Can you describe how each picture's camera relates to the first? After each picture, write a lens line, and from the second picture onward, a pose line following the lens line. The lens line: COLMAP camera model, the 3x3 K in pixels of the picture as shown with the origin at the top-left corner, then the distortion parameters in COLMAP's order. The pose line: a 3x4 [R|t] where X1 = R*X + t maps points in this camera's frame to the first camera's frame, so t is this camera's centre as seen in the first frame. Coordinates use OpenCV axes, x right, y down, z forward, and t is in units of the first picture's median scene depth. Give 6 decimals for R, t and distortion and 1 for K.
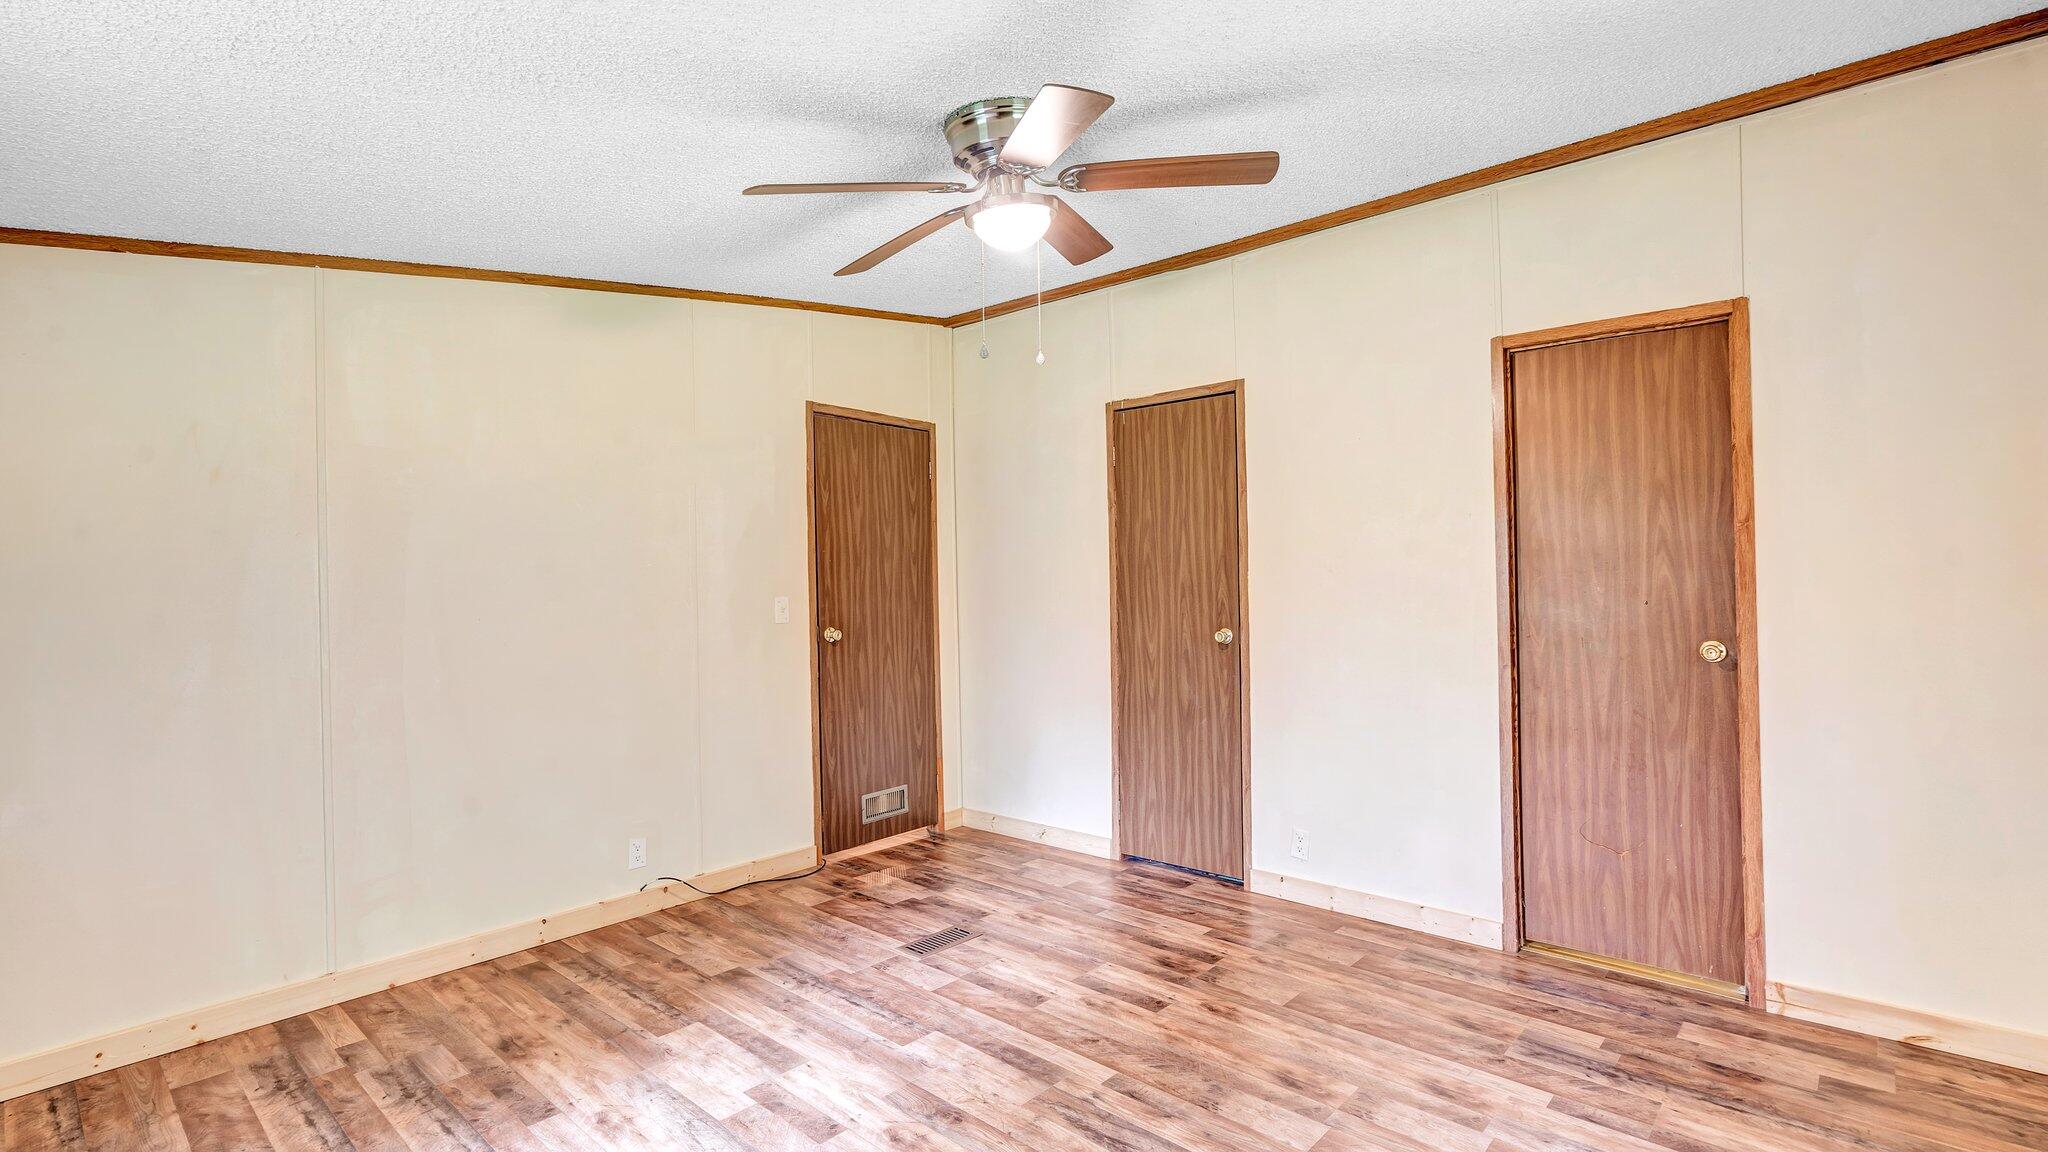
lens RADIAL K [[953.0, 0, 1023.4], [0, 953.0, 572.0], [0, 0, 1]] dist [-0.002356, 0.000268]
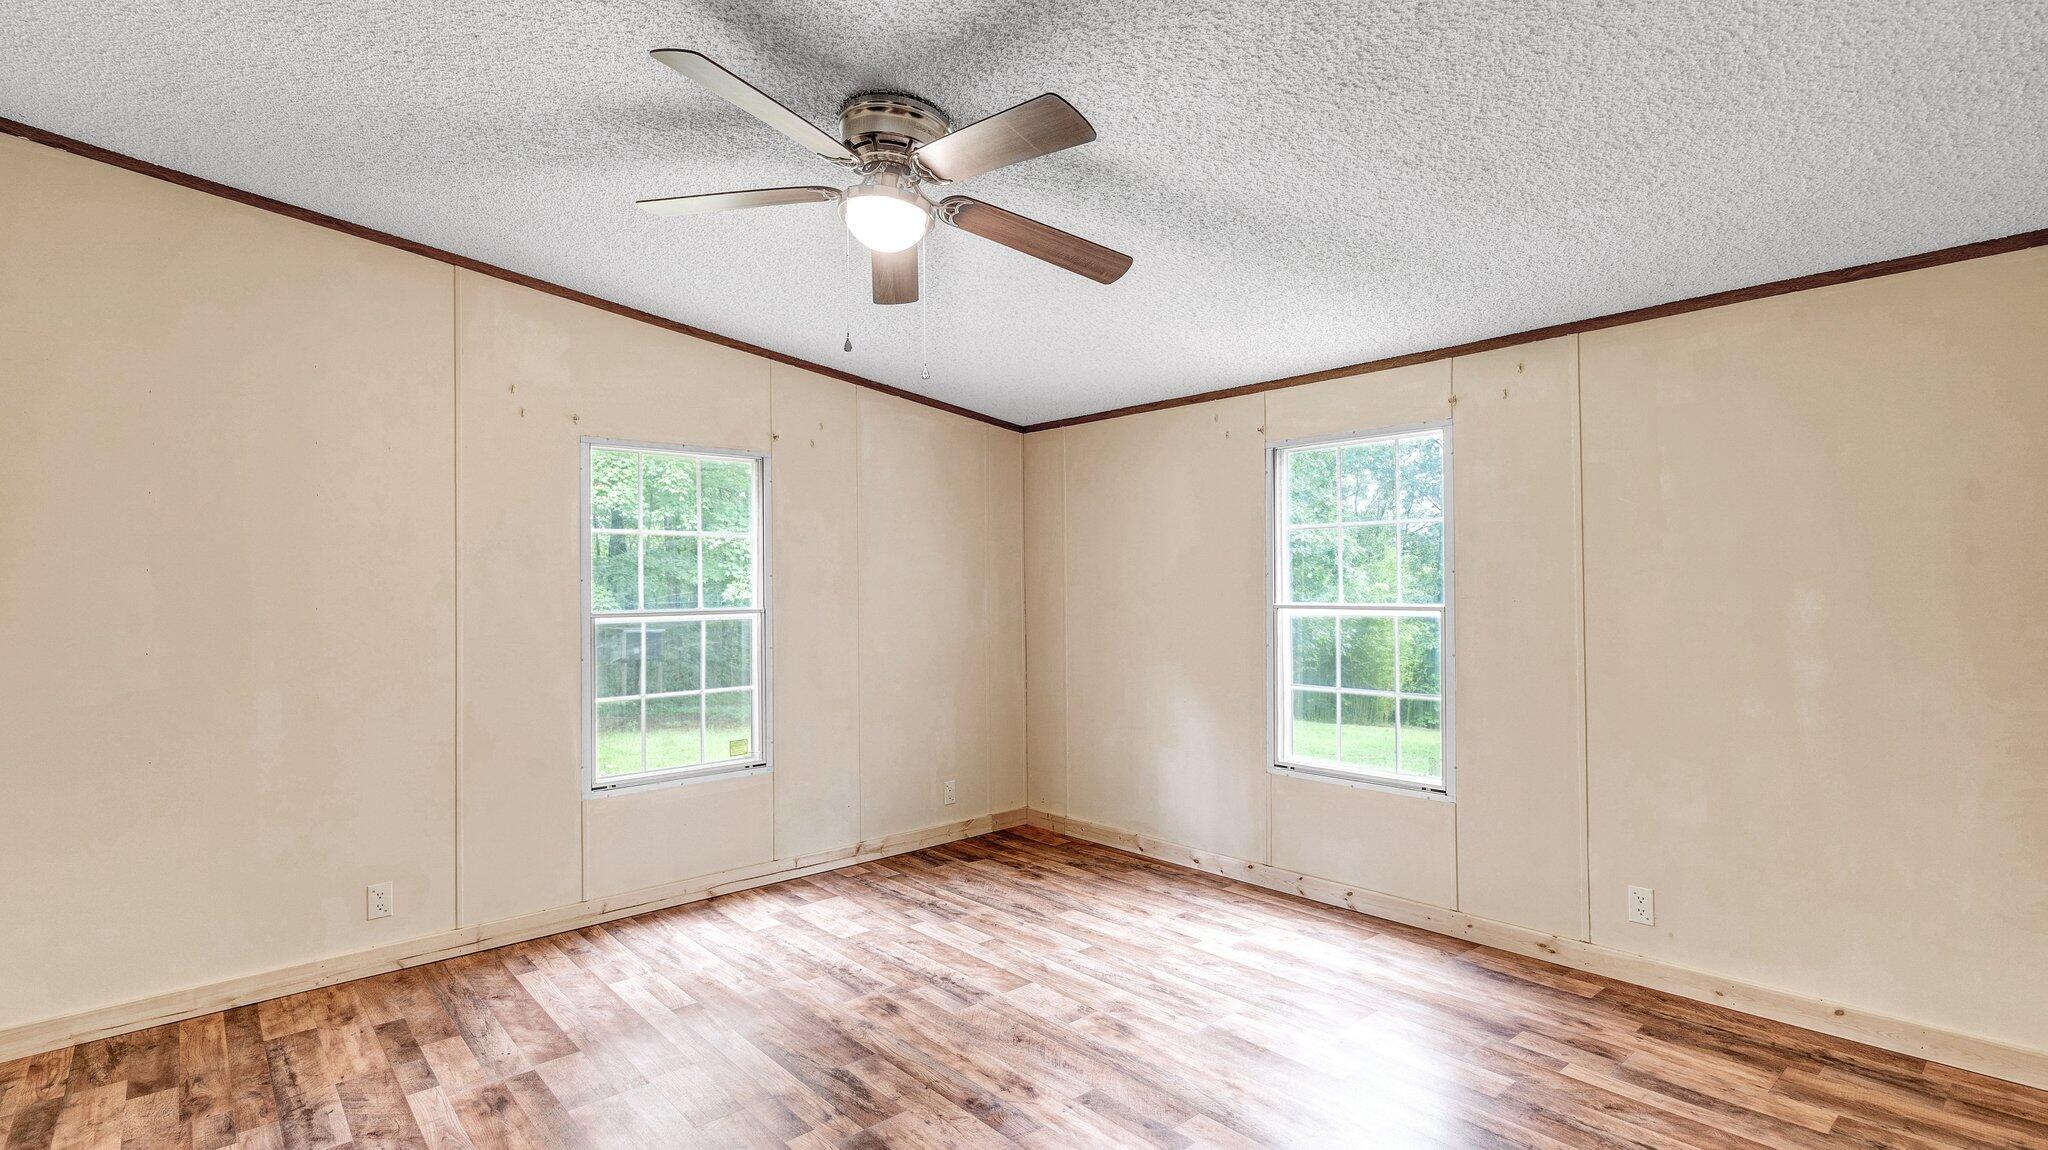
lens RADIAL K [[953.0, 0, 1023.4], [0, 953.0, 571.0], [0, 0, 1]] dist [-0.002356, 0.000268]
pose [[-0.992296, 0.027154, 0.120880, -0.259772], [0.025106, 0.999515, -0.018438, 0.006938], [-0.121322, -0.015261, -0.992496, 1.963548]]
